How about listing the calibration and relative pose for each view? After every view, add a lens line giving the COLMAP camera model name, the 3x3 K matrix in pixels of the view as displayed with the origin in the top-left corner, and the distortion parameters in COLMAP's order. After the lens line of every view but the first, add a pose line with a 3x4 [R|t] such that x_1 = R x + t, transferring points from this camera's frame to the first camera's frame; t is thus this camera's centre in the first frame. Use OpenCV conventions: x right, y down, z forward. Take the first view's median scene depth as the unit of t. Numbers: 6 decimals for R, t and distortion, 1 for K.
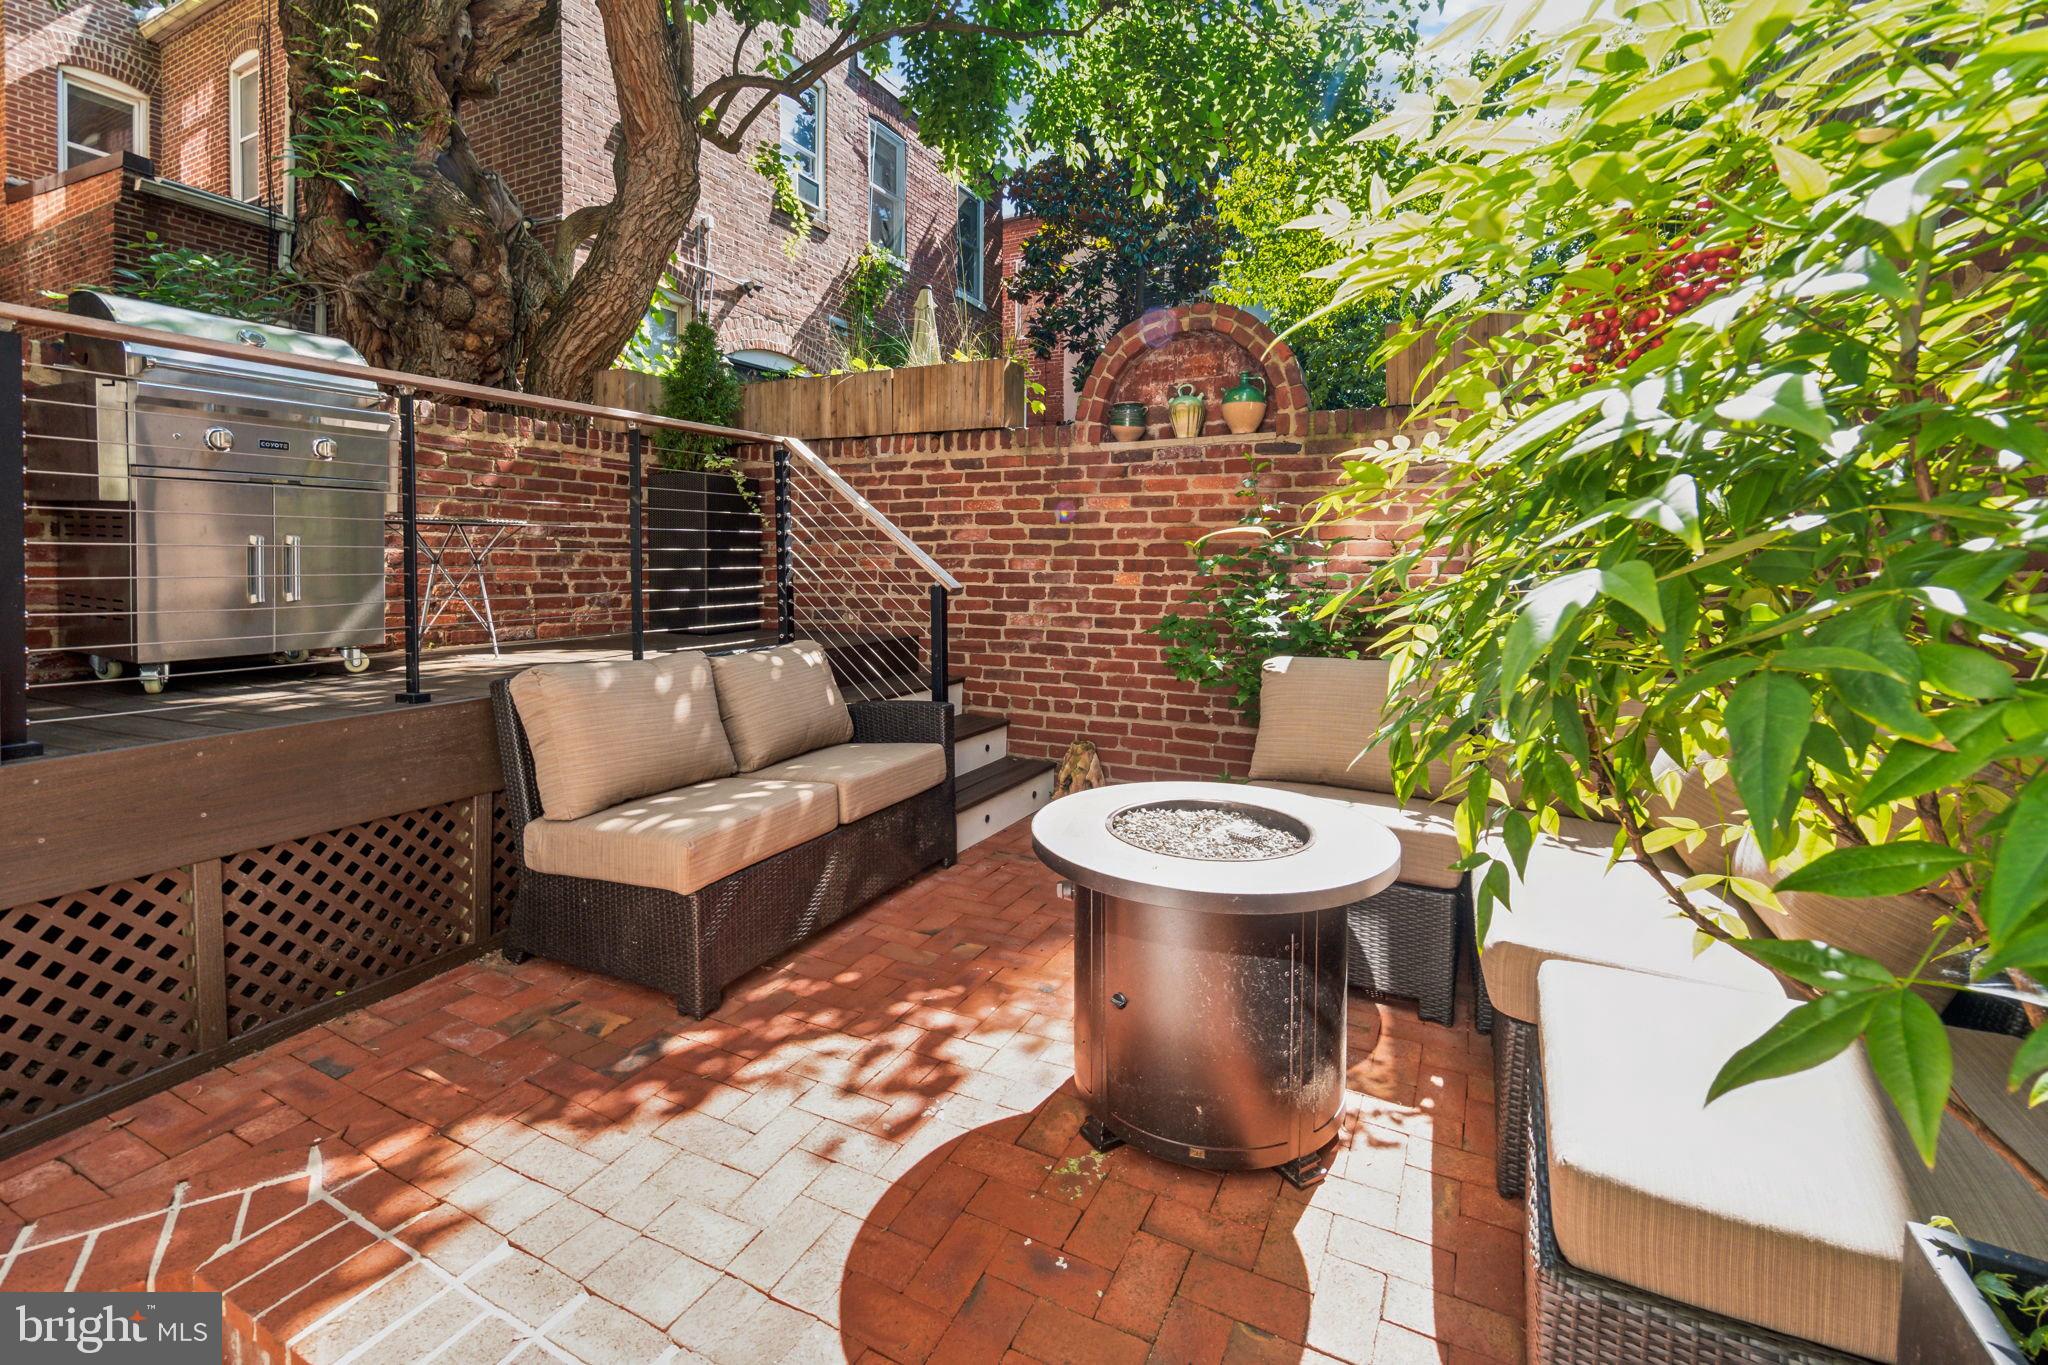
lens RADIAL K [[899.9, 0, 959.8], [0, 899.9, 570.1], [0, 0, 1]] dist [0.003255, 0.000848]
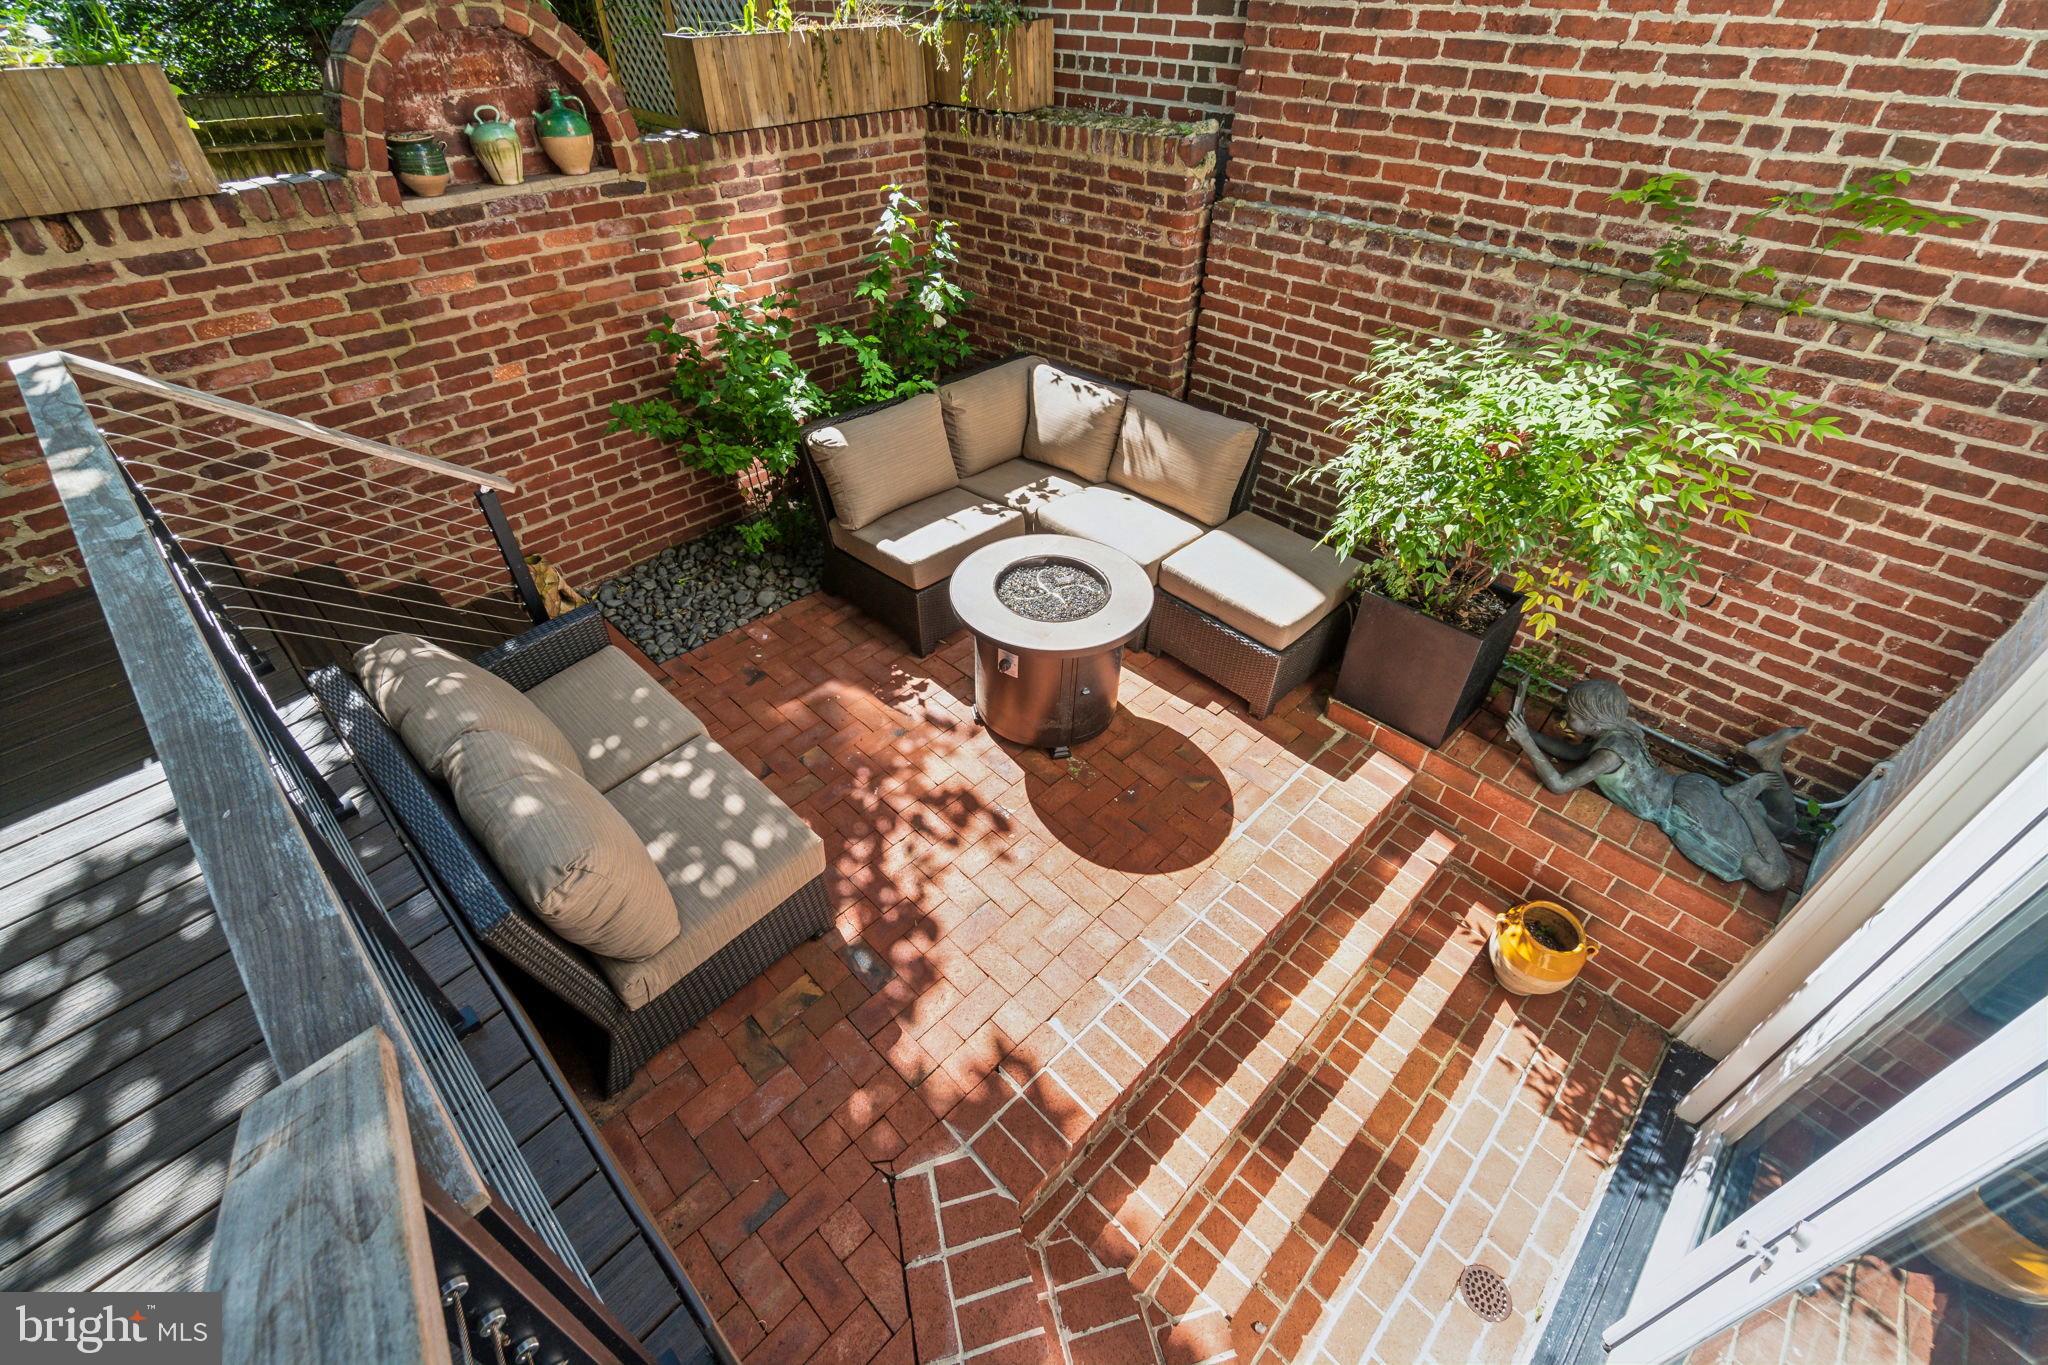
lens RADIAL K [[899.9, 0, 1013.9], [0, 899.9, 695.8], [0, 0, 1]] dist [0.003255, 0.000848]
pose [[0.273658, -0.628637, 0.727961, -0.537143], [0.026884, 0.761556, 0.647541, -0.316720], [-0.961451, -0.157634, 0.225306, 0.289619]]
